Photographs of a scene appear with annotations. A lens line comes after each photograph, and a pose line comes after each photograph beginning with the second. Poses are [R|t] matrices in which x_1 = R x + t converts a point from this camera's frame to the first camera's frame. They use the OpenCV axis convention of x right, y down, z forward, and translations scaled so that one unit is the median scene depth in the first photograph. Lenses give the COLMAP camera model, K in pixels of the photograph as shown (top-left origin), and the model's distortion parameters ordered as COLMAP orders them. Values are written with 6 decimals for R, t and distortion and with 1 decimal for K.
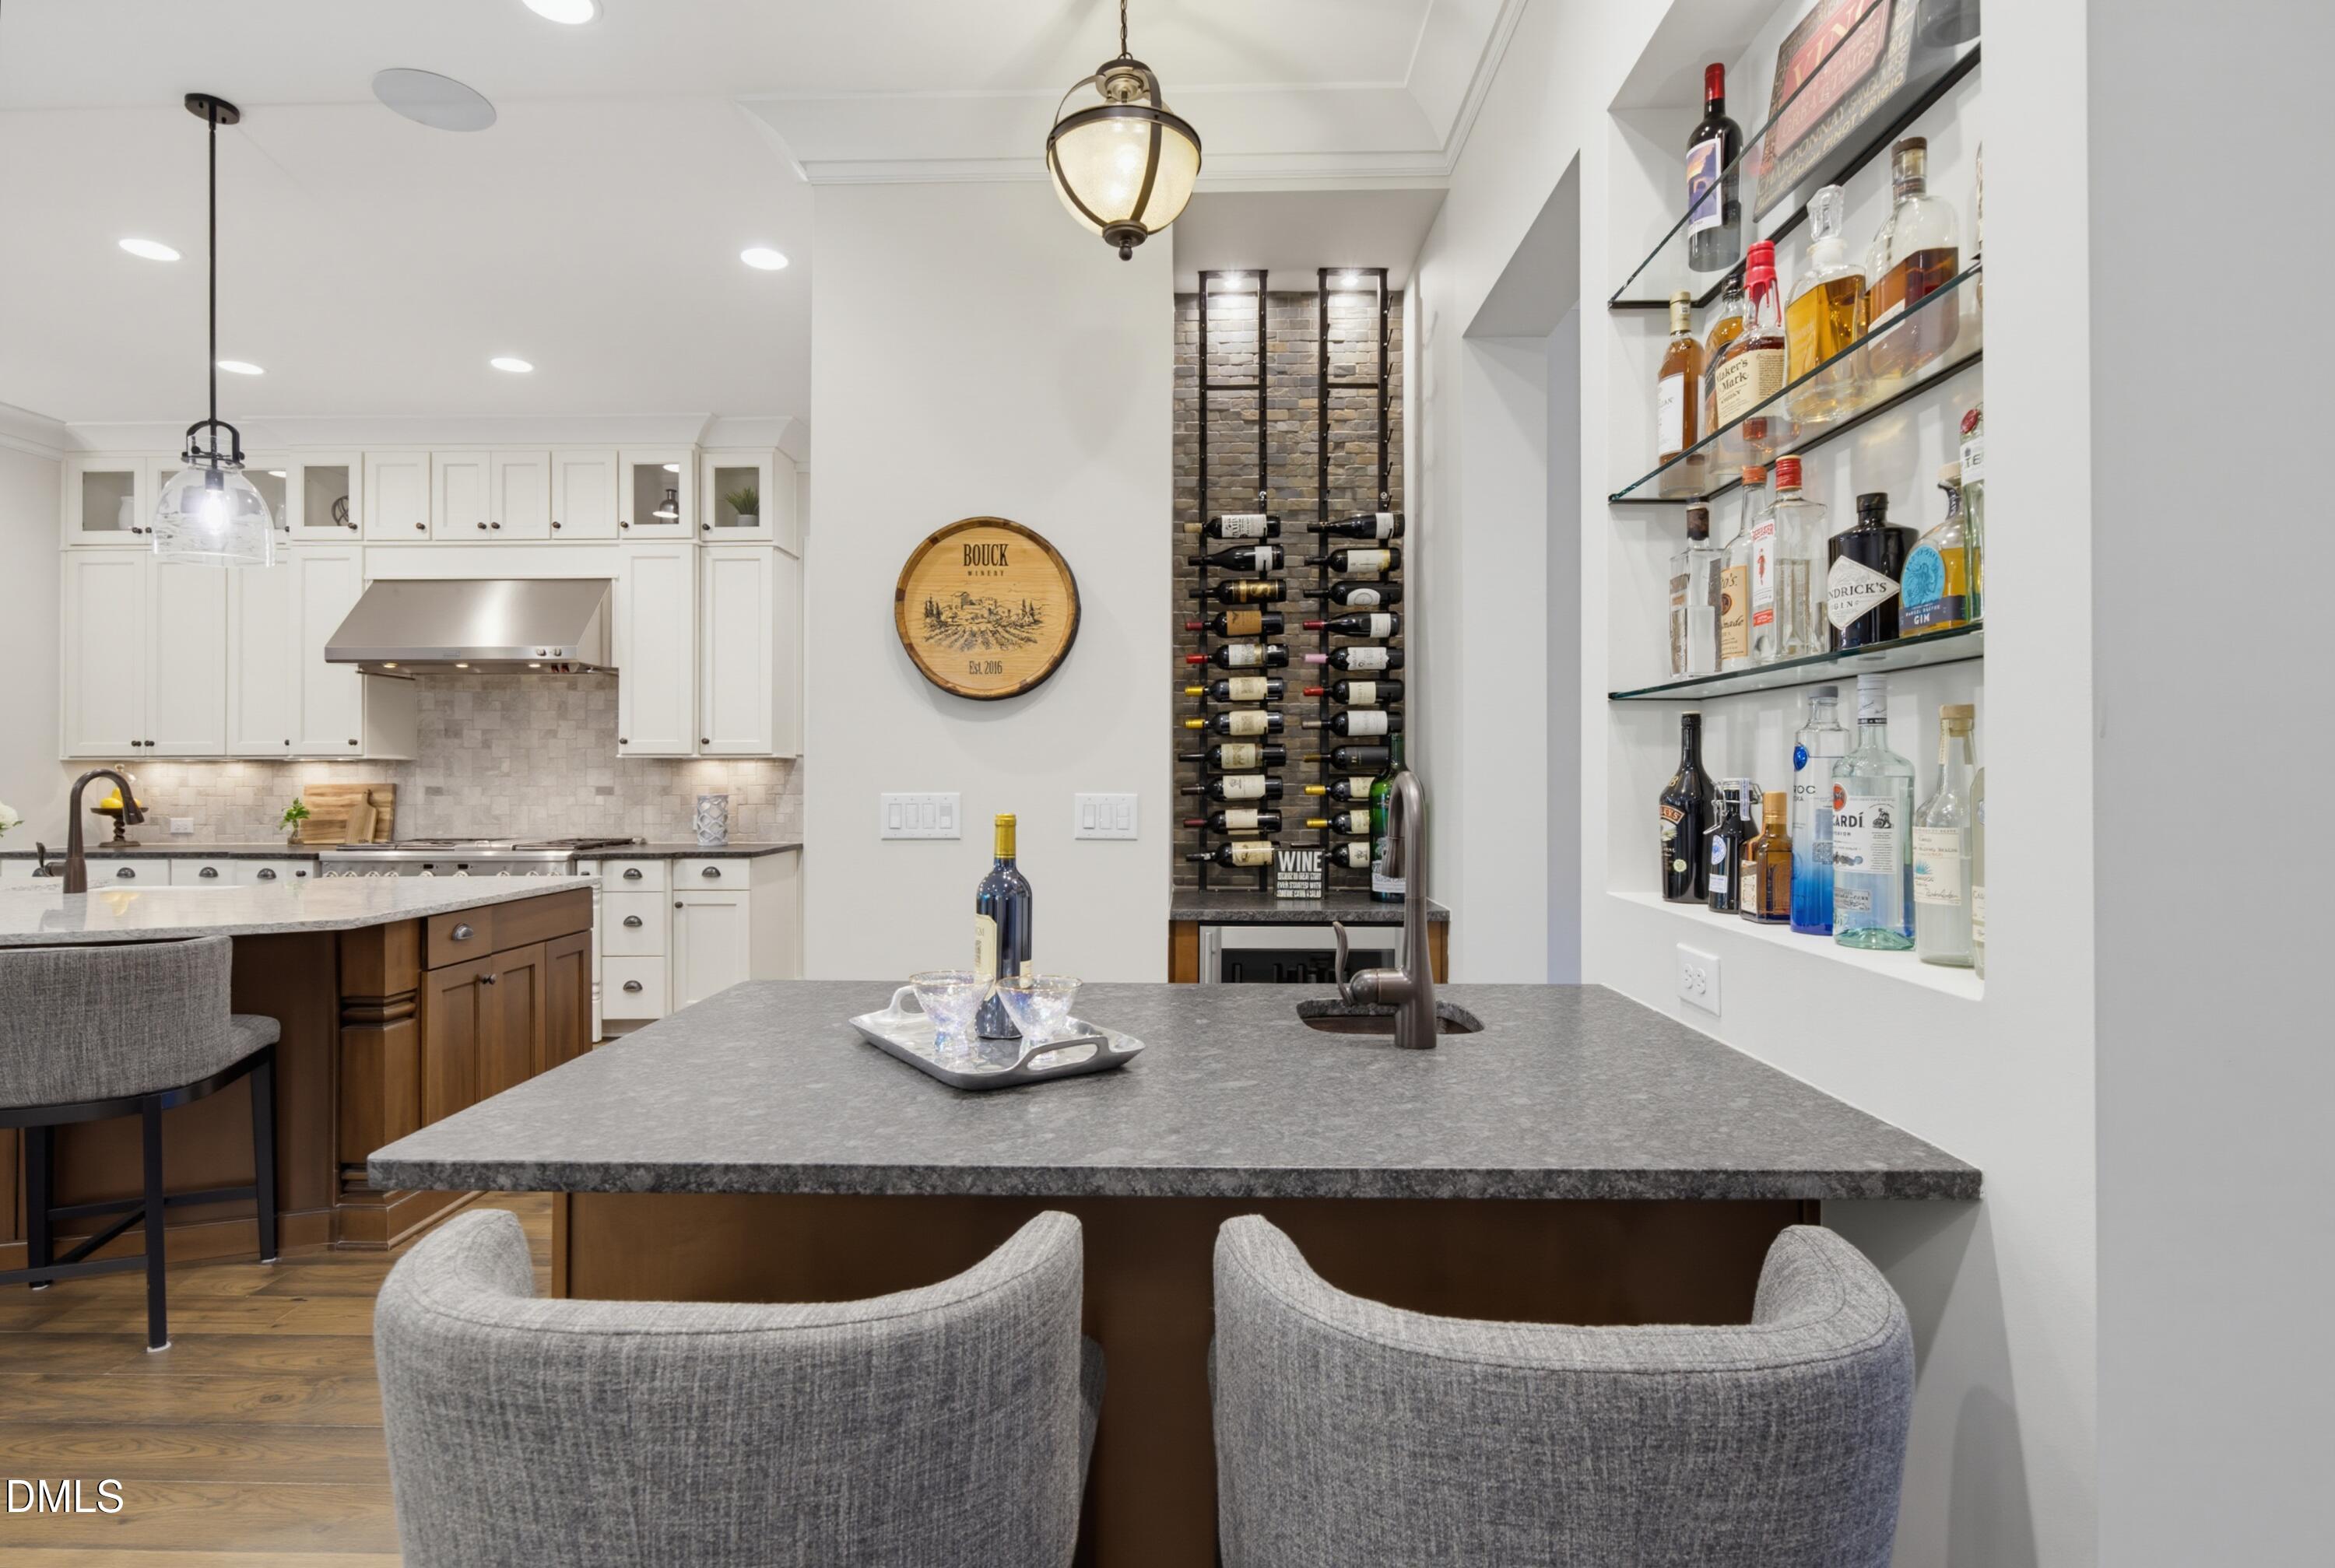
lens RADIAL K [[1092.0, 0, 1167.5], [0, 1092.0, 784.0], [0, 0, 1]] dist [0.000363, 0.000022]
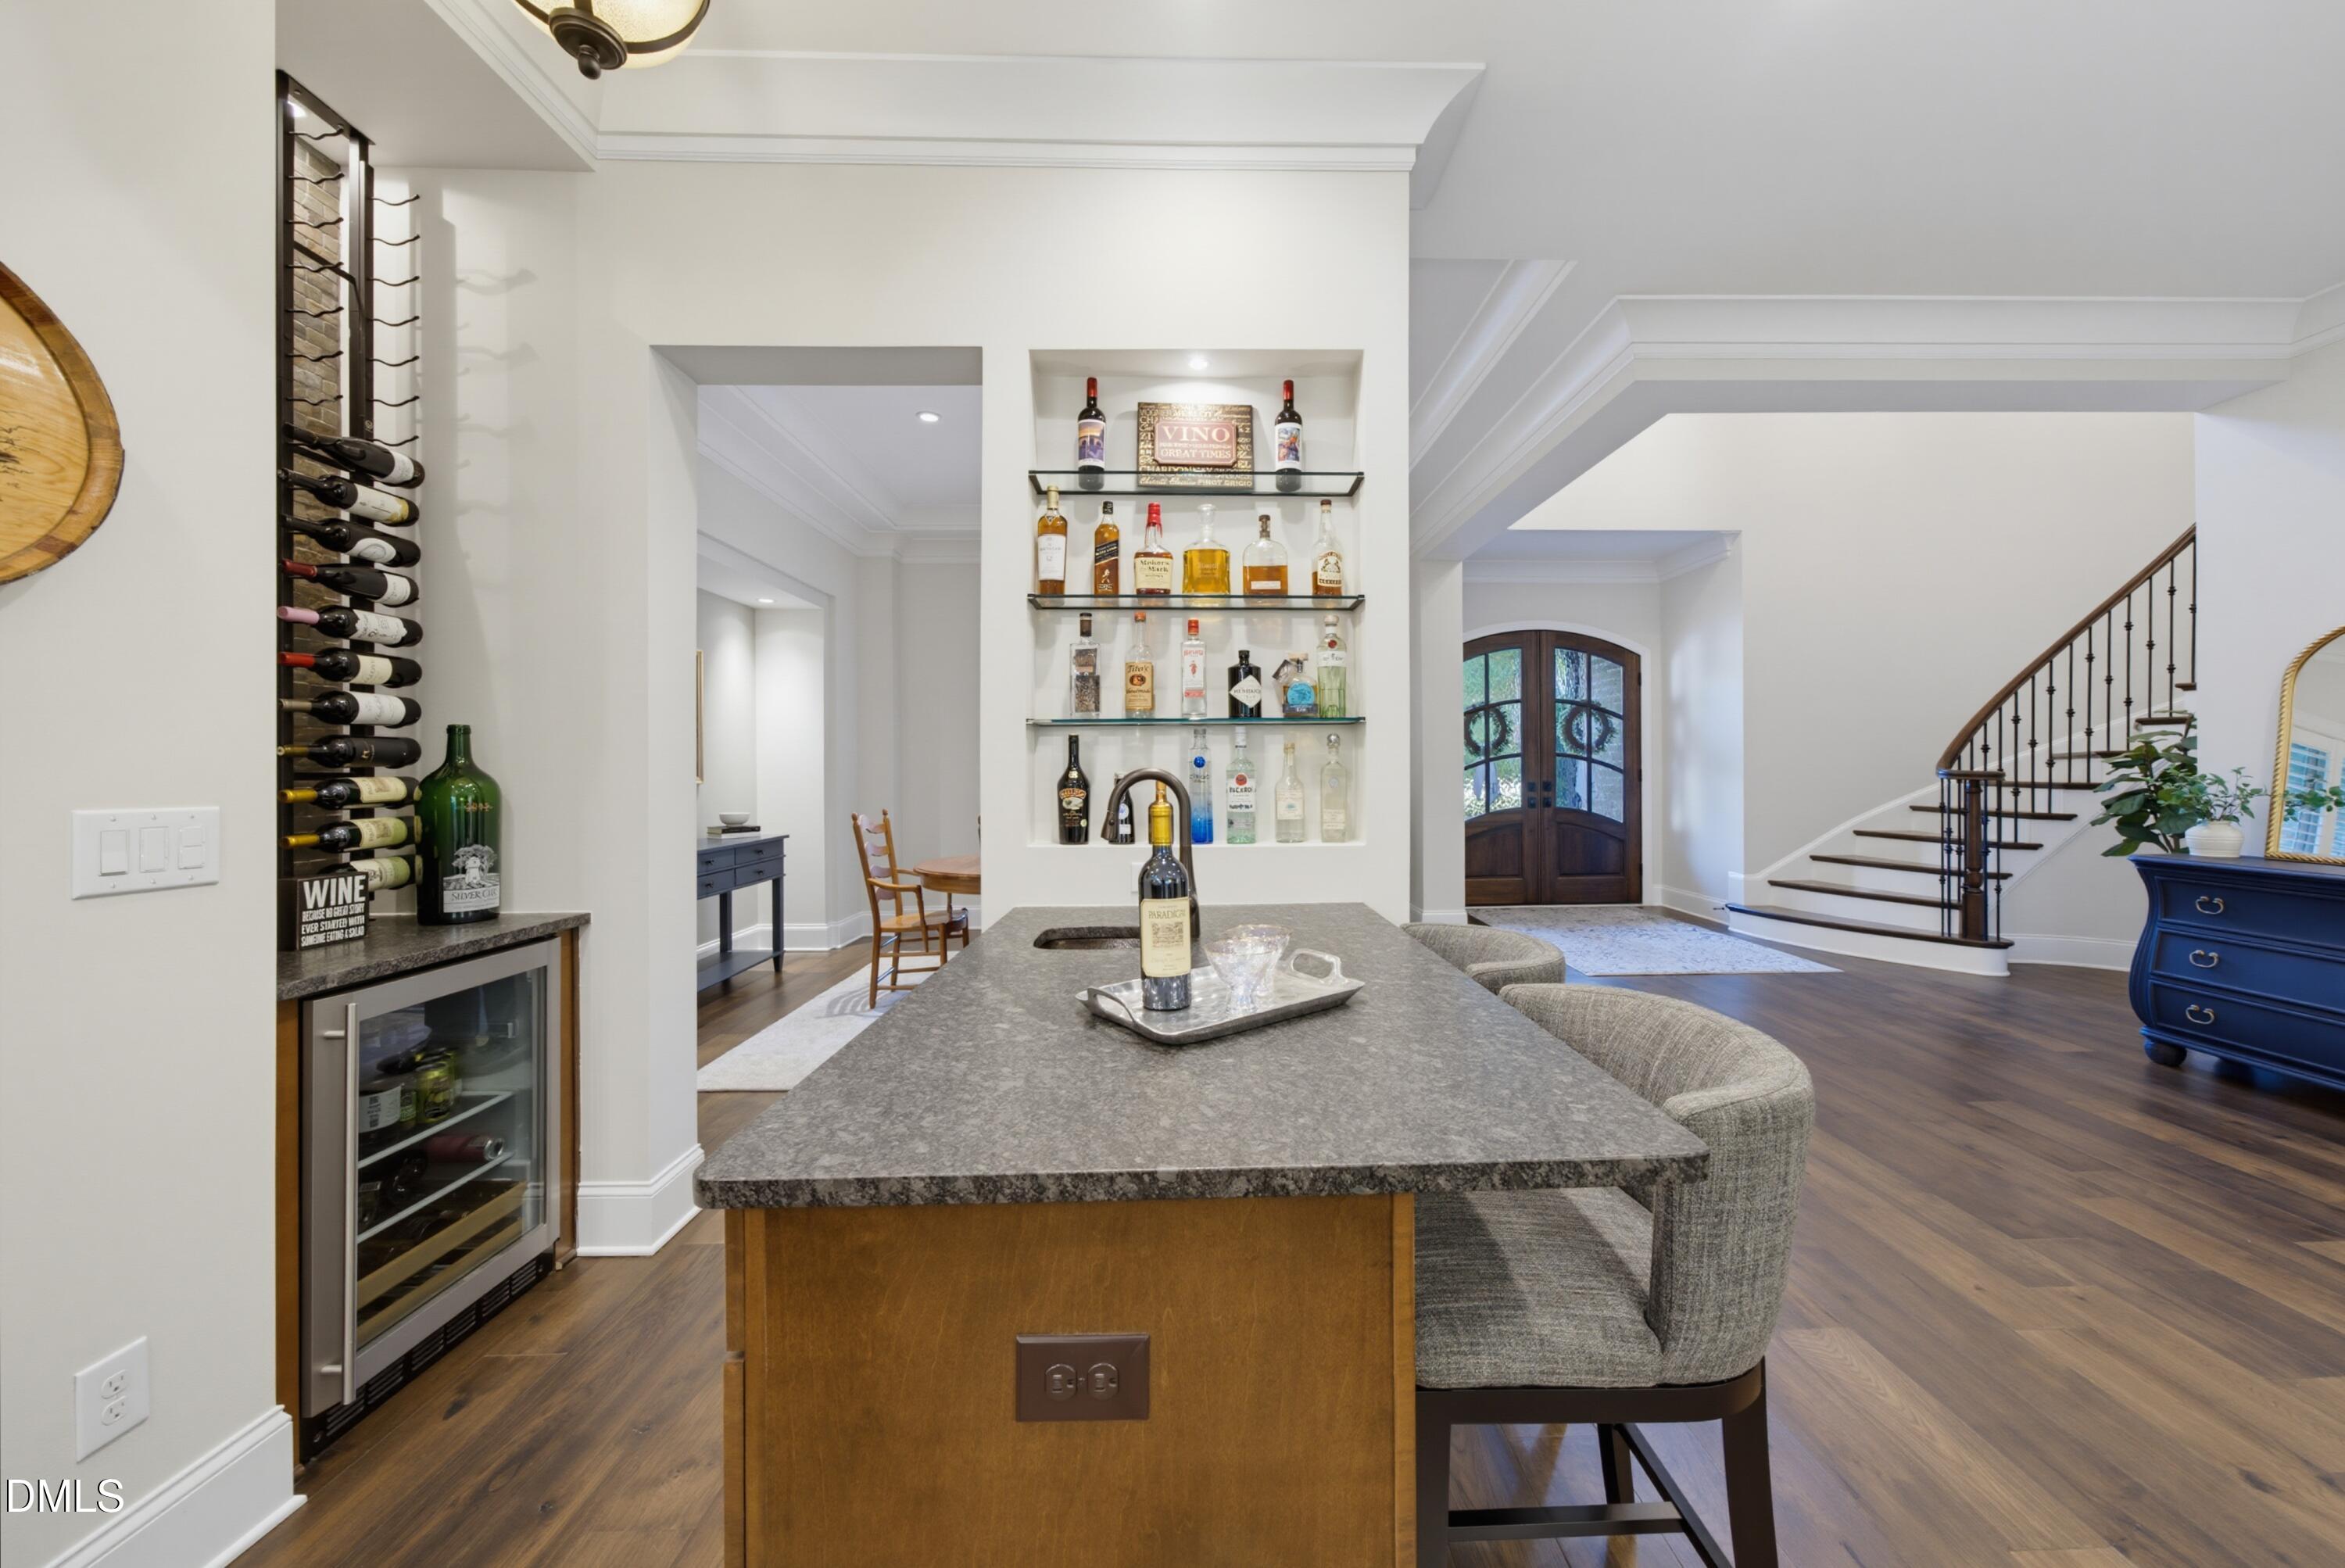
lens RADIAL K [[812.0, 0, 1172.5], [0, 812.0, 784.0], [0, 0, 1]] dist [0.000166, 0.000016]
pose [[-0.040660, -0.008935, 0.999133, -0.443742], [0.003547, 0.999952, 0.009087, -0.004112], [-0.999167, 0.003913, -0.040627, 0.461035]]
